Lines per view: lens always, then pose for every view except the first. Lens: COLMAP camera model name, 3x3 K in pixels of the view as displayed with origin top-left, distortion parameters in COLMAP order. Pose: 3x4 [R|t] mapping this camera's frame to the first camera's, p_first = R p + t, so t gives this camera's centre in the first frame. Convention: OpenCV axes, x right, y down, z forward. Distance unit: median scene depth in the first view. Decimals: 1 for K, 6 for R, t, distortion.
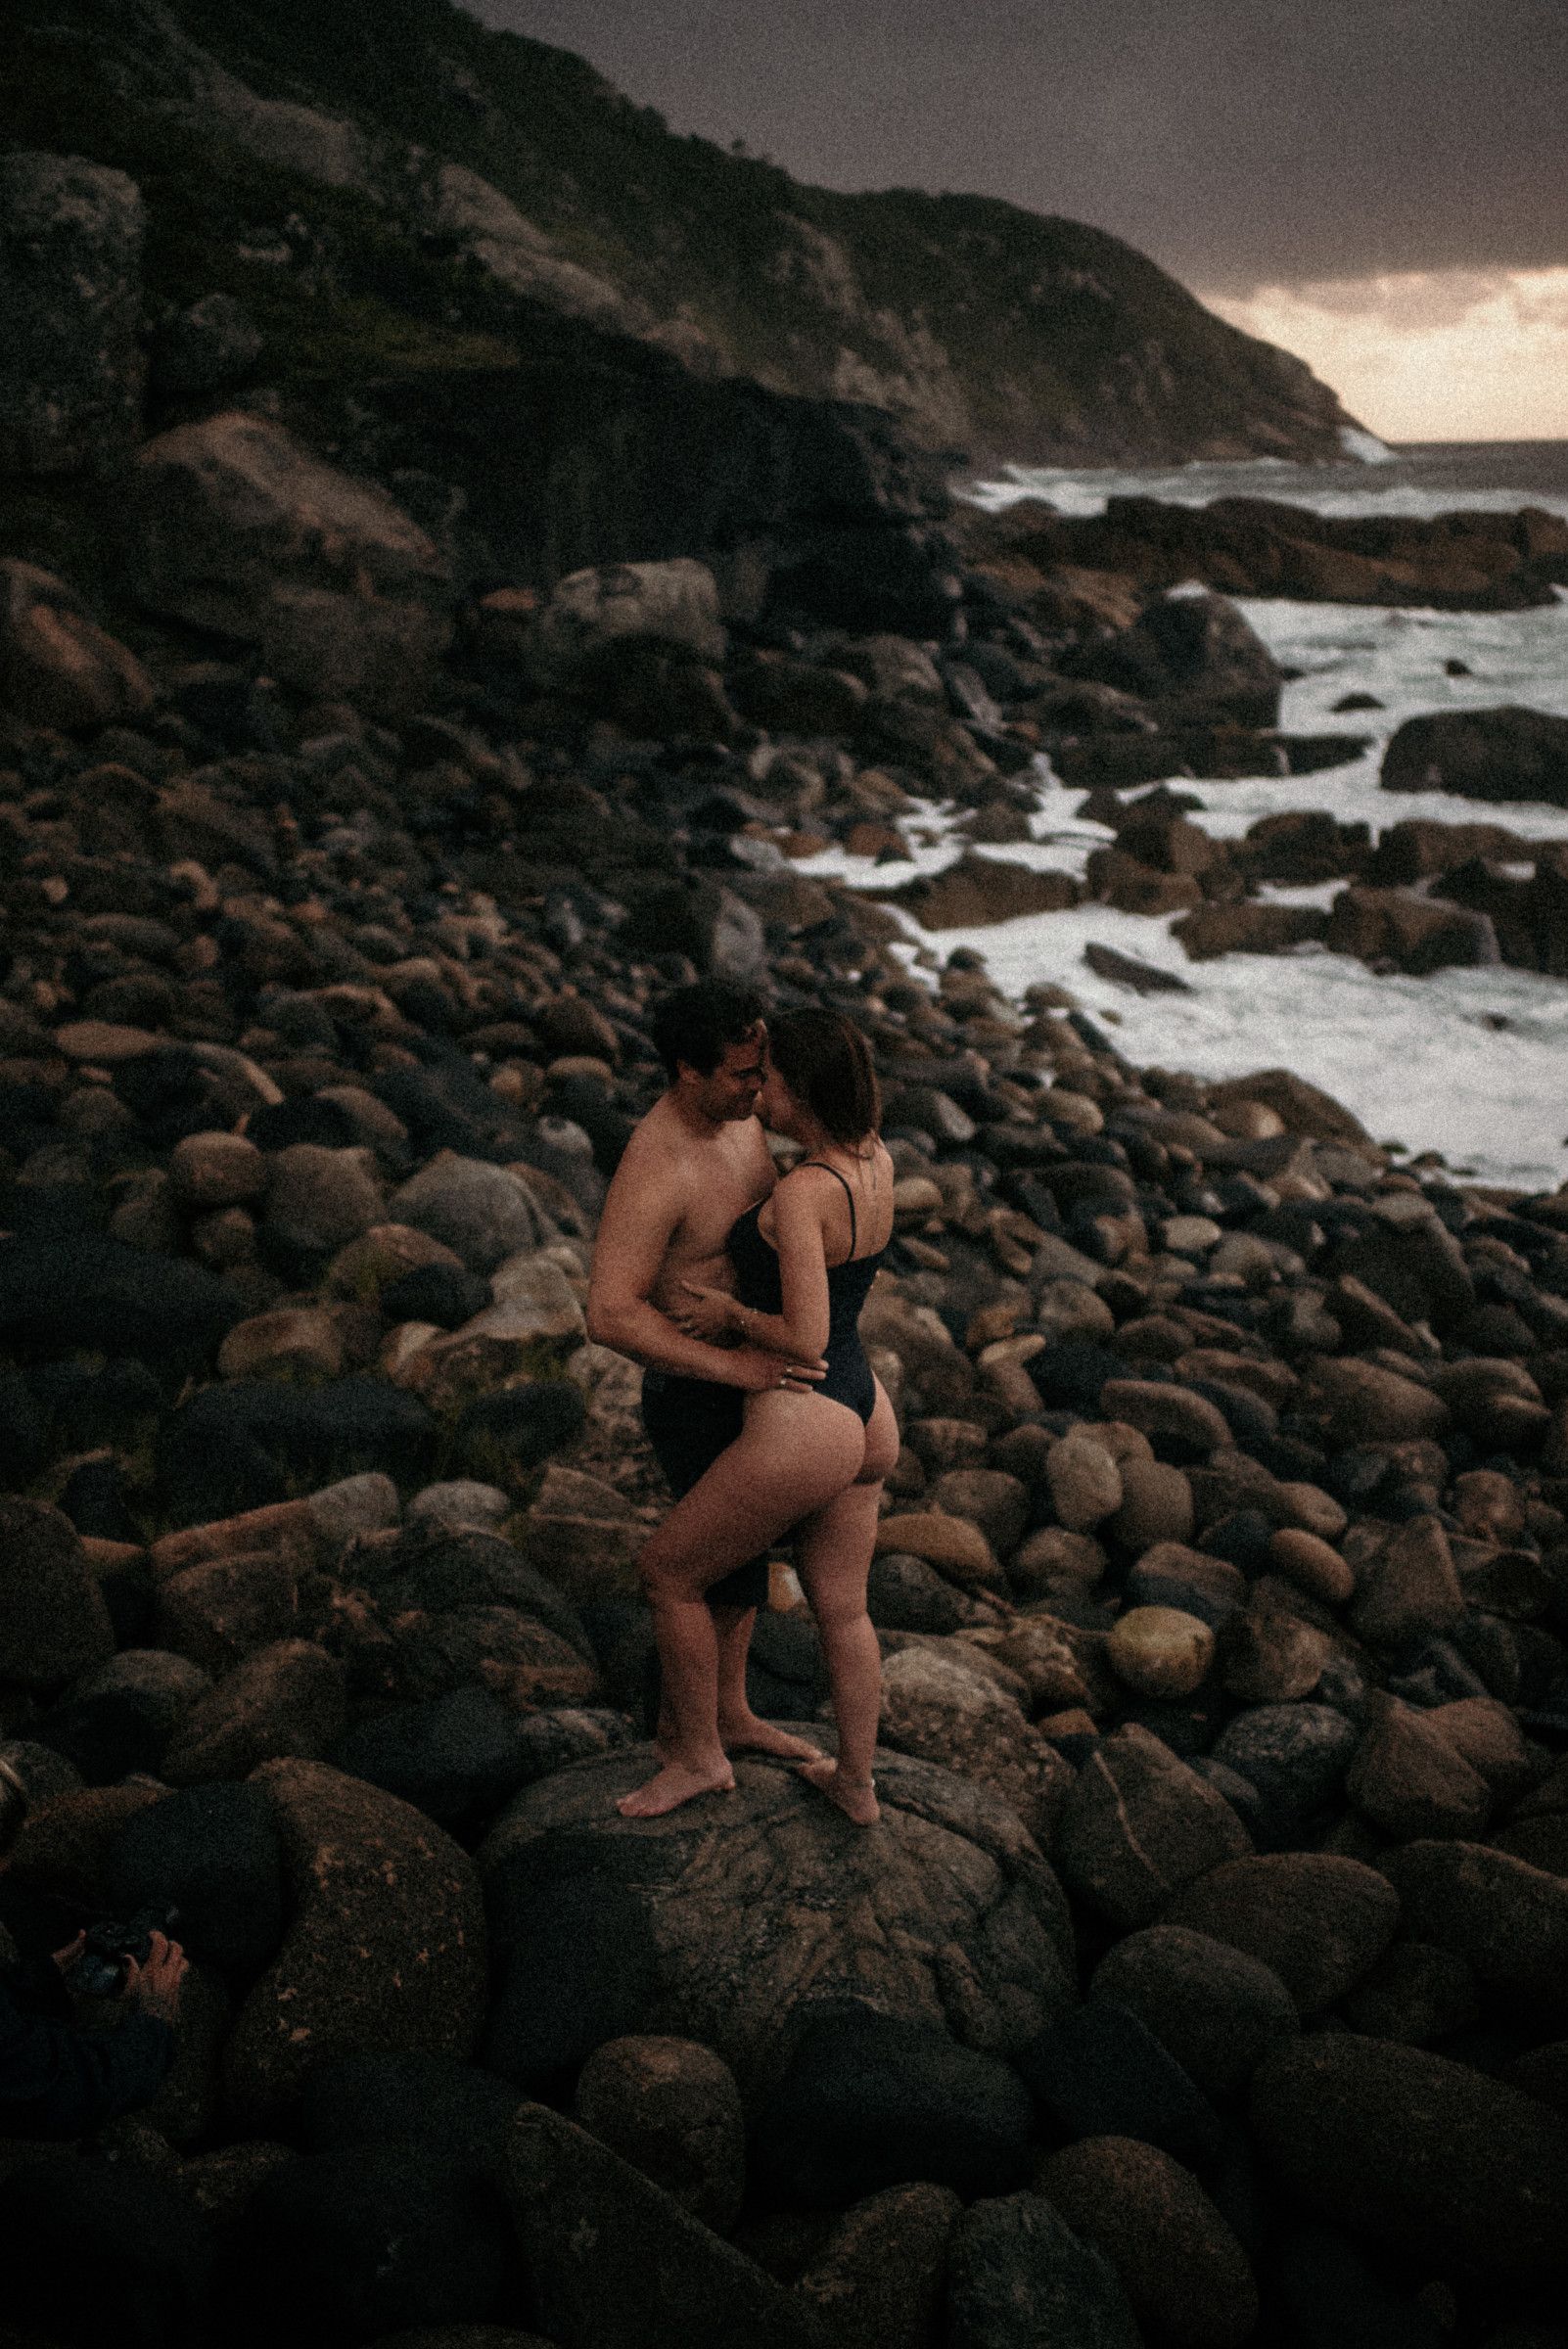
lens RADIAL K [[2388.0, 0, 824.4], [0, 2388.0, 1171.1], [0, 0, 1]] dist [-0.032108, -0.011958]
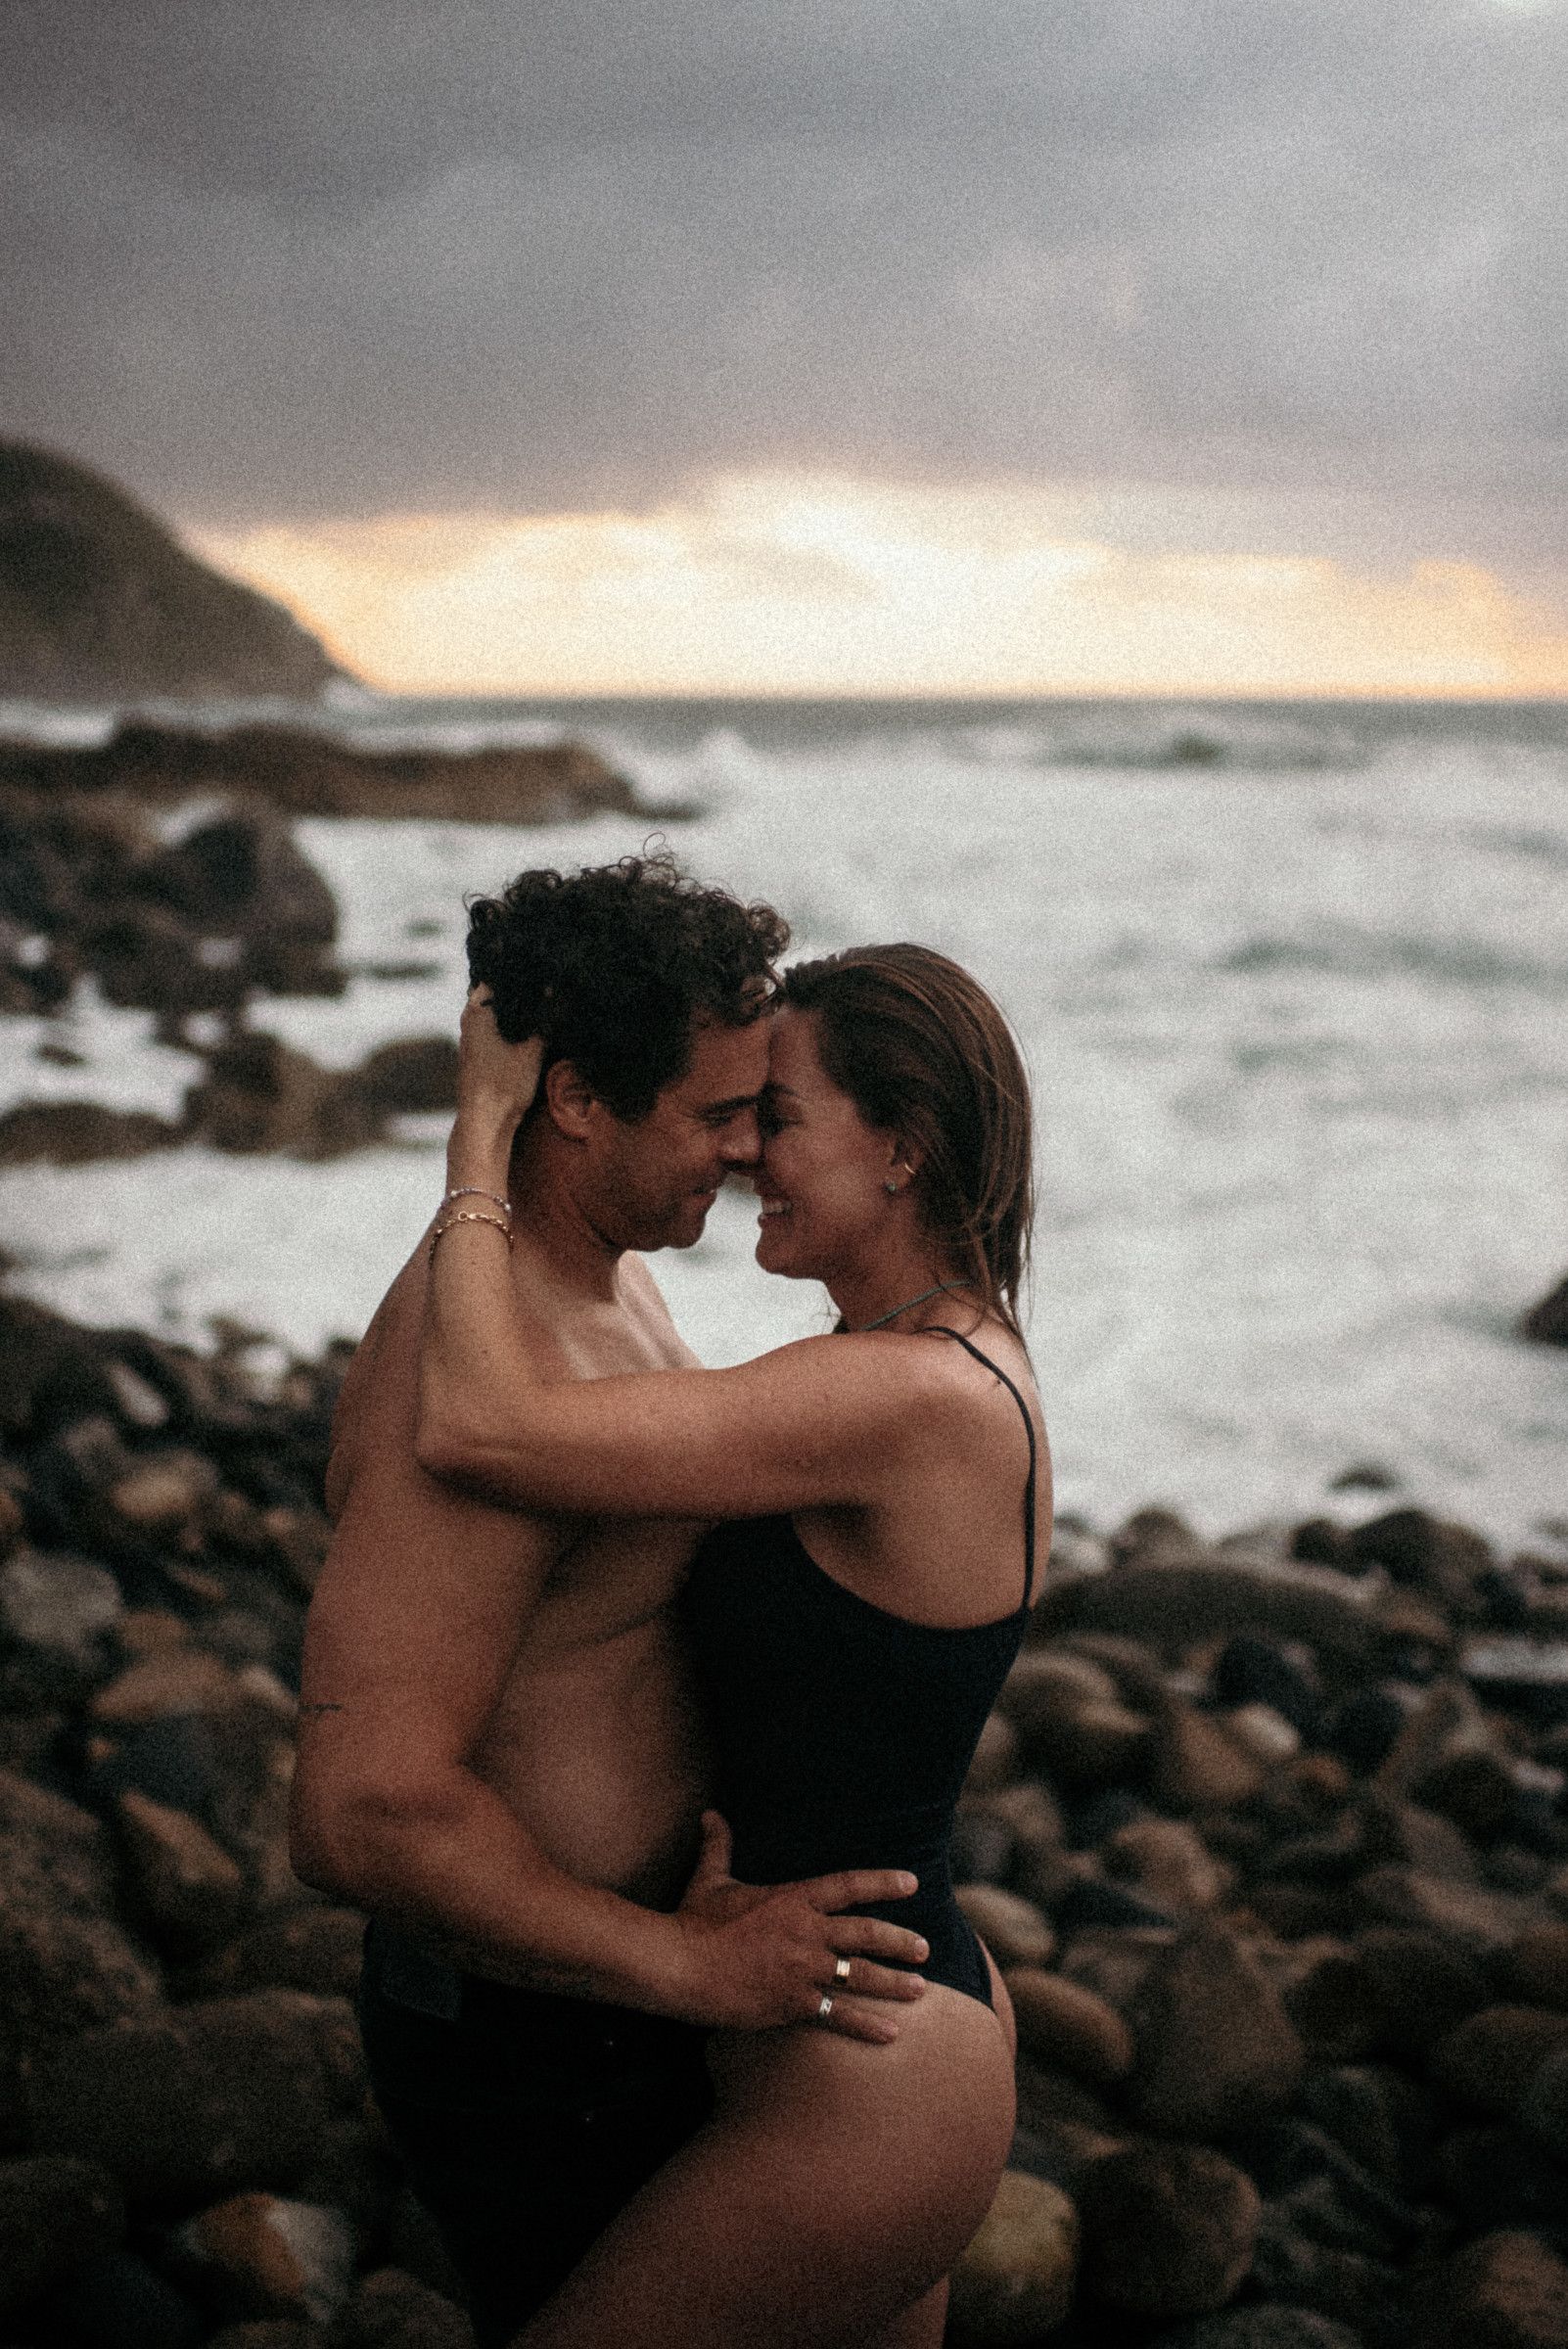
lens RADIAL K [[2641.3, 0, 785.8], [0, 2641.3, 1089.0], [0, 0, 1]] dist [-0.012710, -0.001345]
pose [[0.935341, -0.036694, 0.351839, -0.077810], [0.085513, 0.988562, -0.124232, 0.003417], [-0.343255, 0.146286, 0.927780, 0.285085]]
